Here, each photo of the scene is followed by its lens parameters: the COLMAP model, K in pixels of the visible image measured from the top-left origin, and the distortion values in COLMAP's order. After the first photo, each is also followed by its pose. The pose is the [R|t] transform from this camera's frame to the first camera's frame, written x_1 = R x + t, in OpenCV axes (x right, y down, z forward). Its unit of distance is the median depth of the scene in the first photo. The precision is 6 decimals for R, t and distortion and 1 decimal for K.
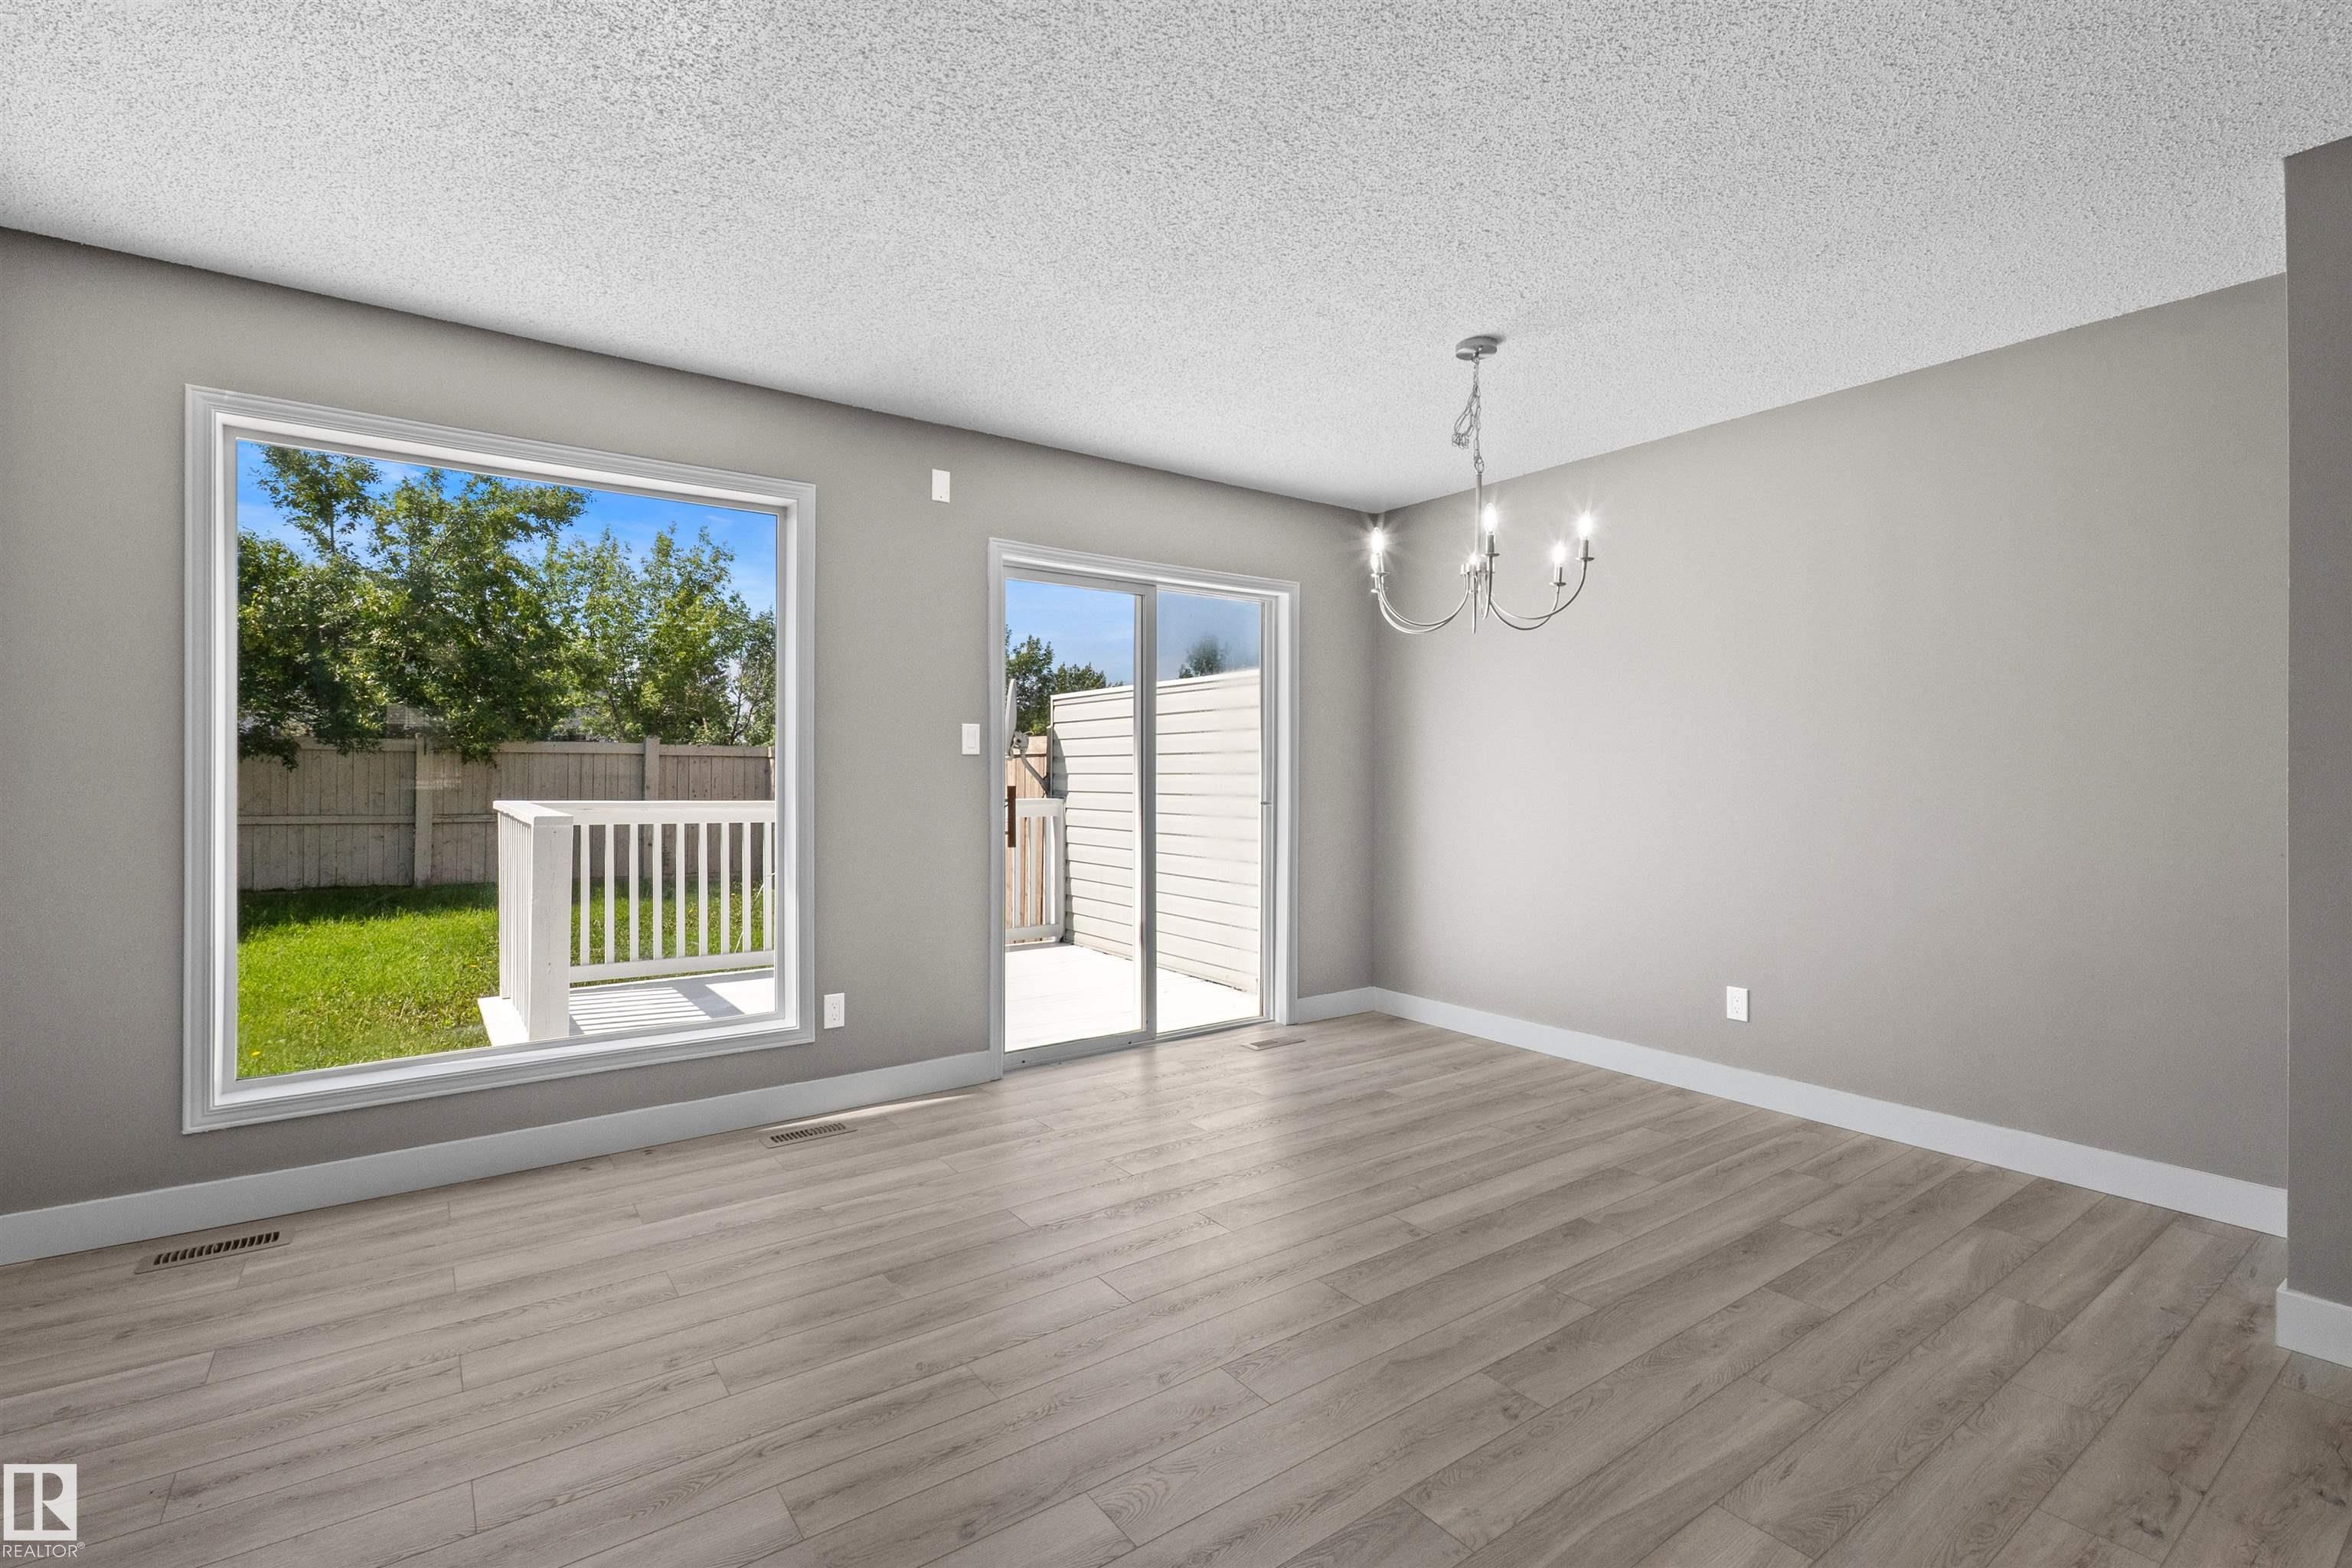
lens RADIAL K [[1047.6, 0, 1144.0], [0, 1047.6, 770.9], [0, 0, 1]] dist [0.010534, -0.007165]
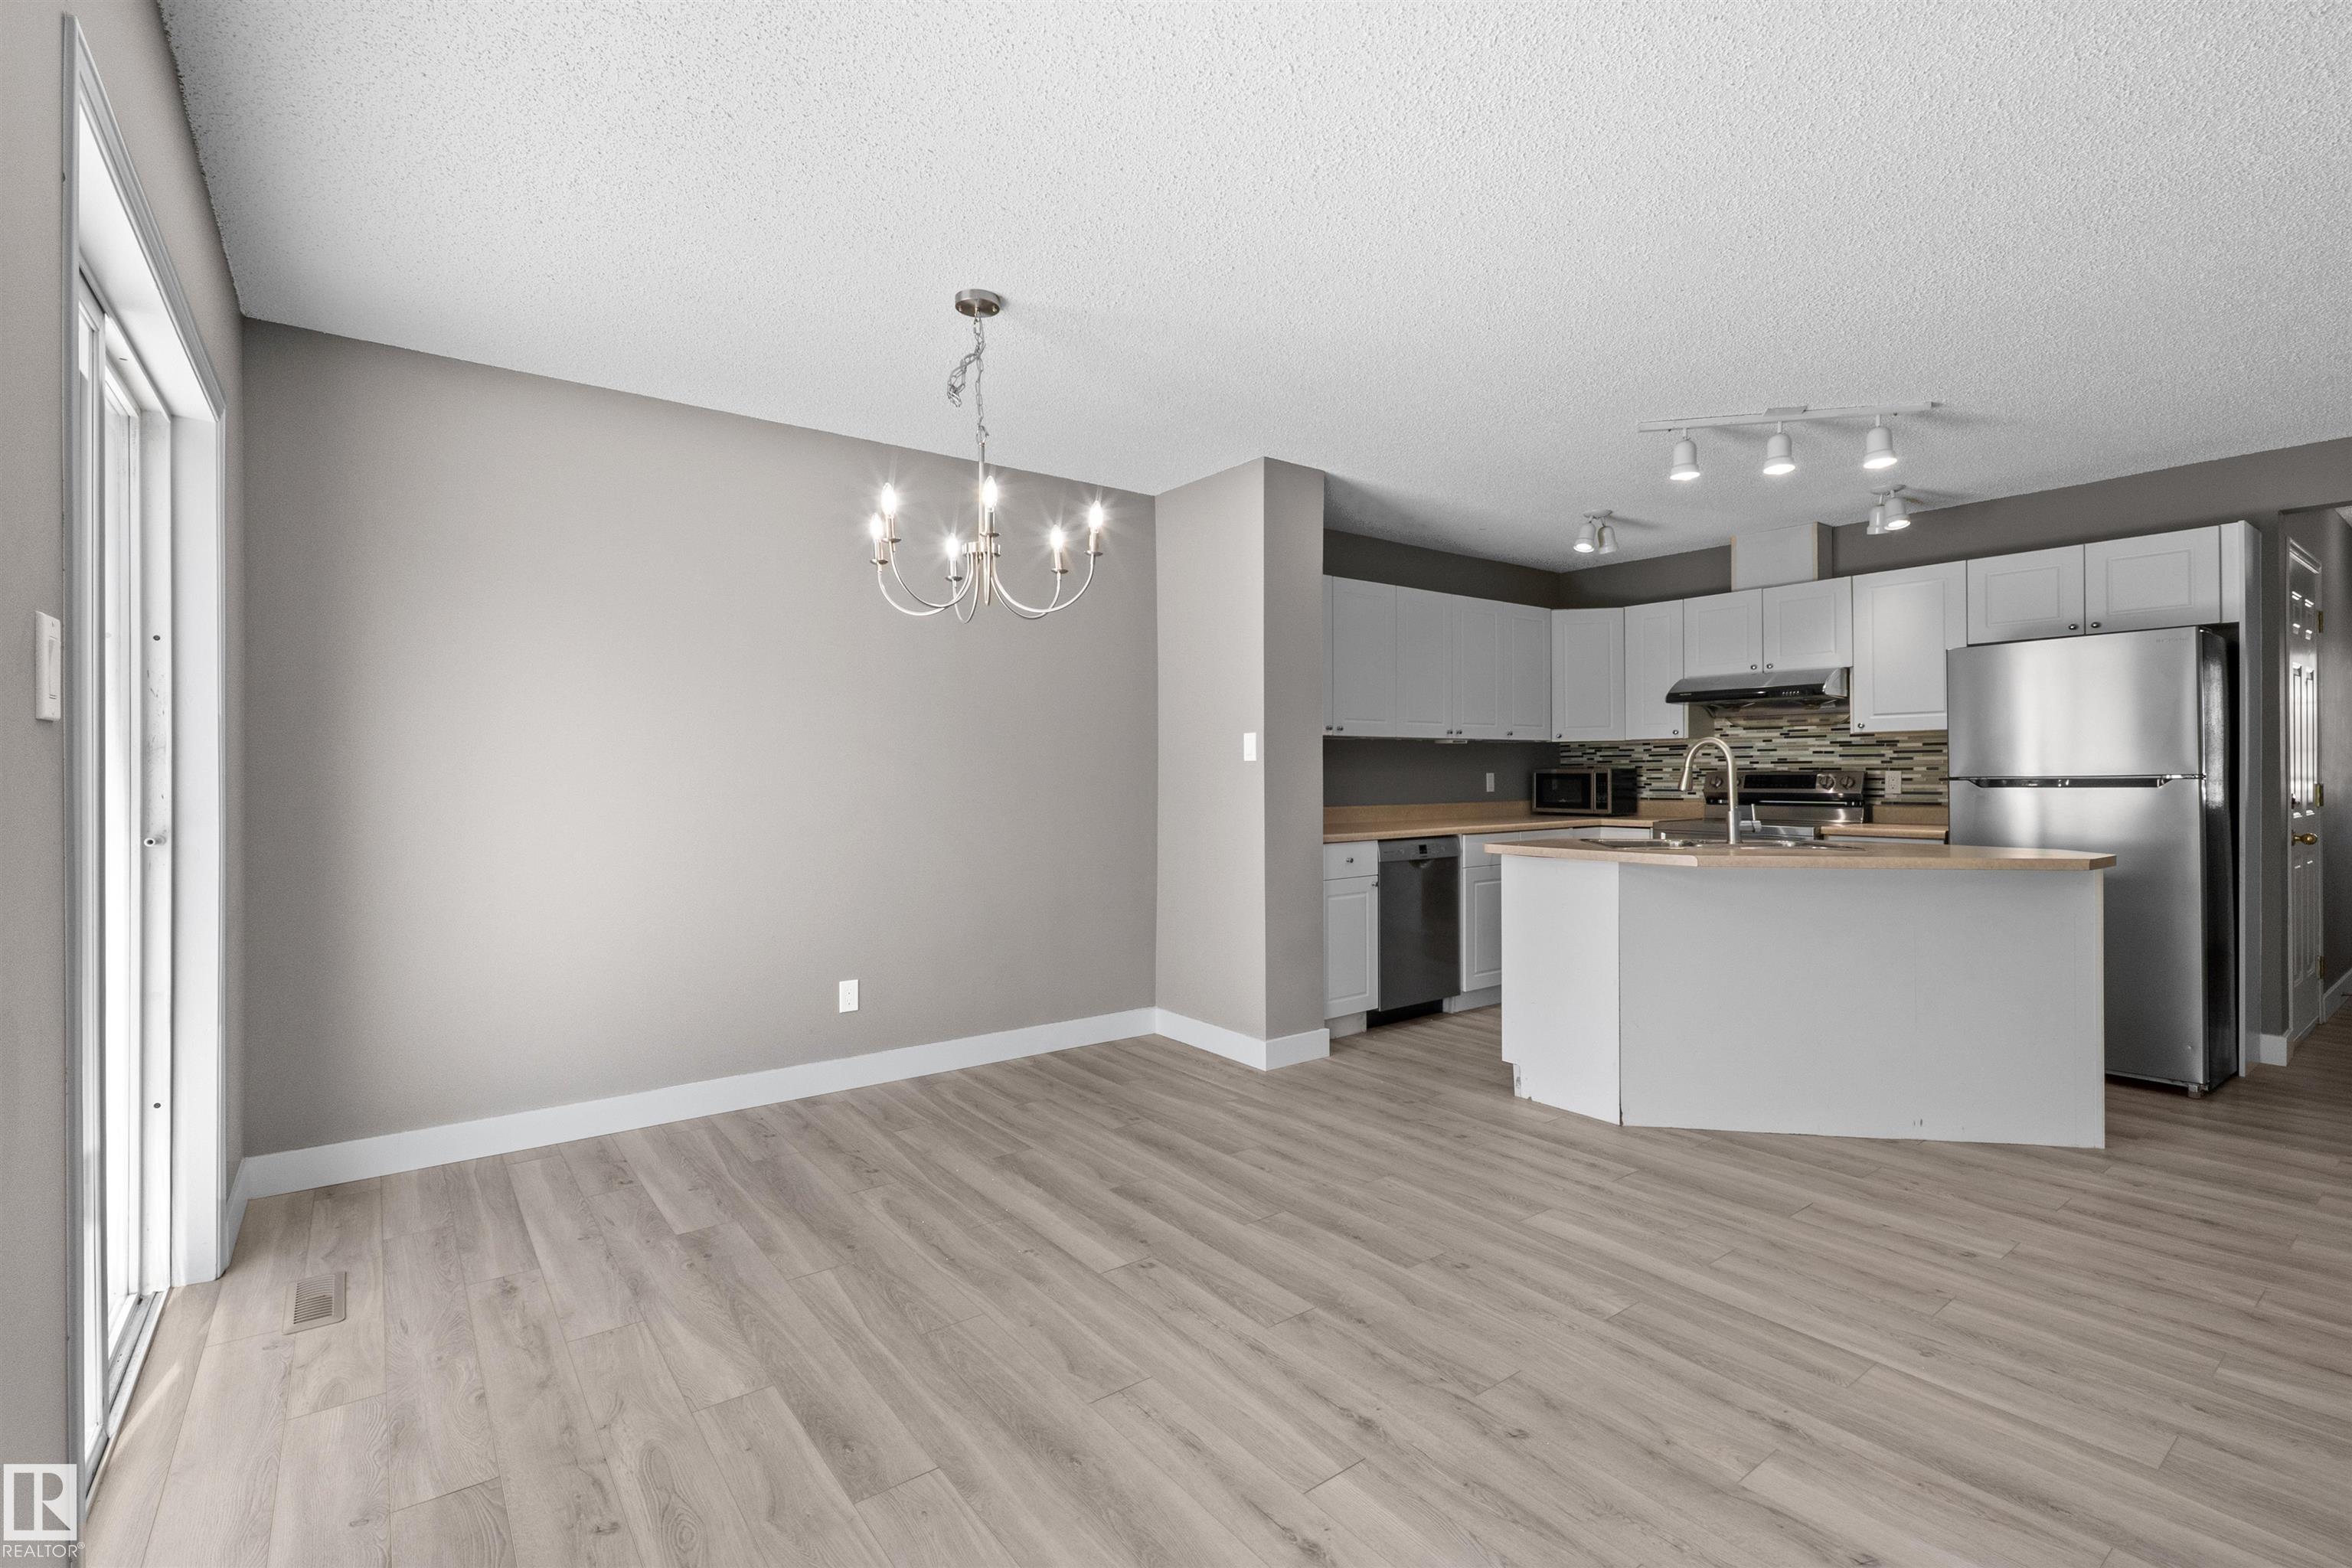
lens RADIAL K [[1044.7, 0, 1137.8], [0, 1044.7, 775.9], [0, 0, 1]] dist [0.010900, -0.007560]
pose [[-0.019200, -0.003065, 0.999811, -0.511000], [0.001151, 0.999995, 0.003088, -0.001039], [-0.999815, 0.001210, -0.019197, 0.772619]]
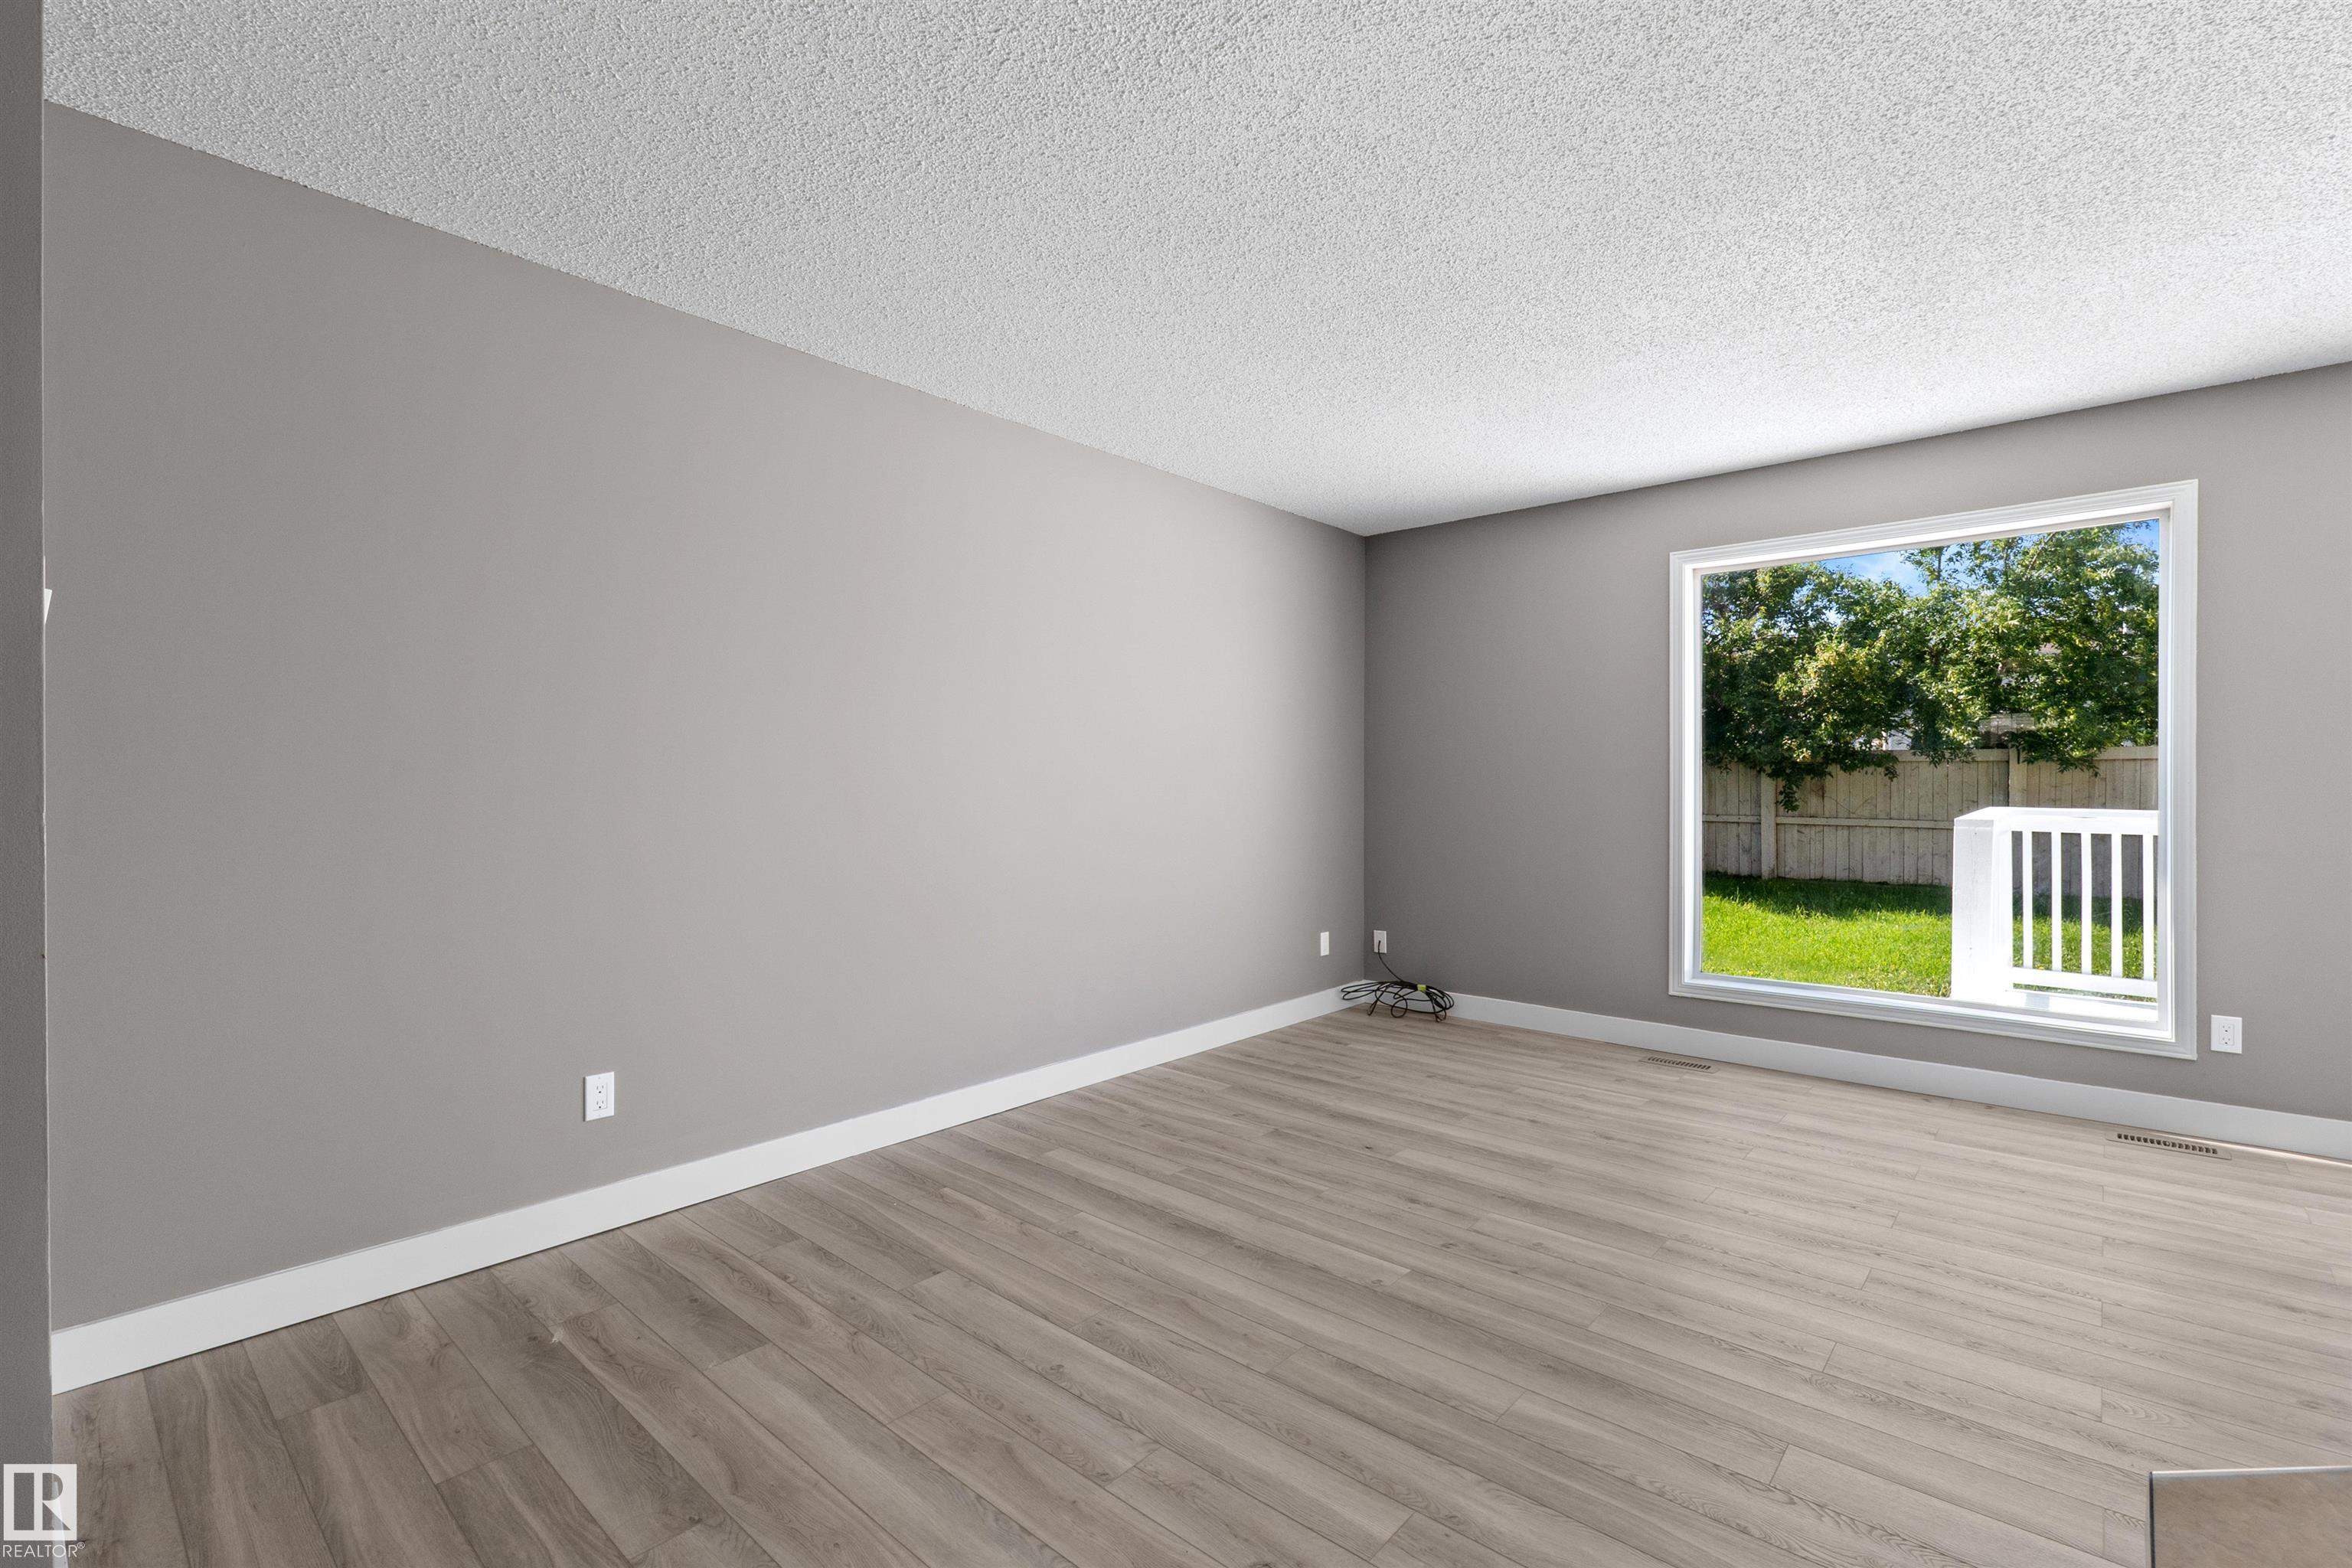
lens RADIAL K [[1042.3, 0, 1139.9], [0, 1042.3, 783.5], [0, 0, 1]] dist [0.008720, -0.005921]
pose [[0.213557, -0.002195, -0.976928, 0.416190], [0.005334, 0.999985, -0.001080, 0.000936], [0.976916, -0.004981, 0.213566, -0.147275]]
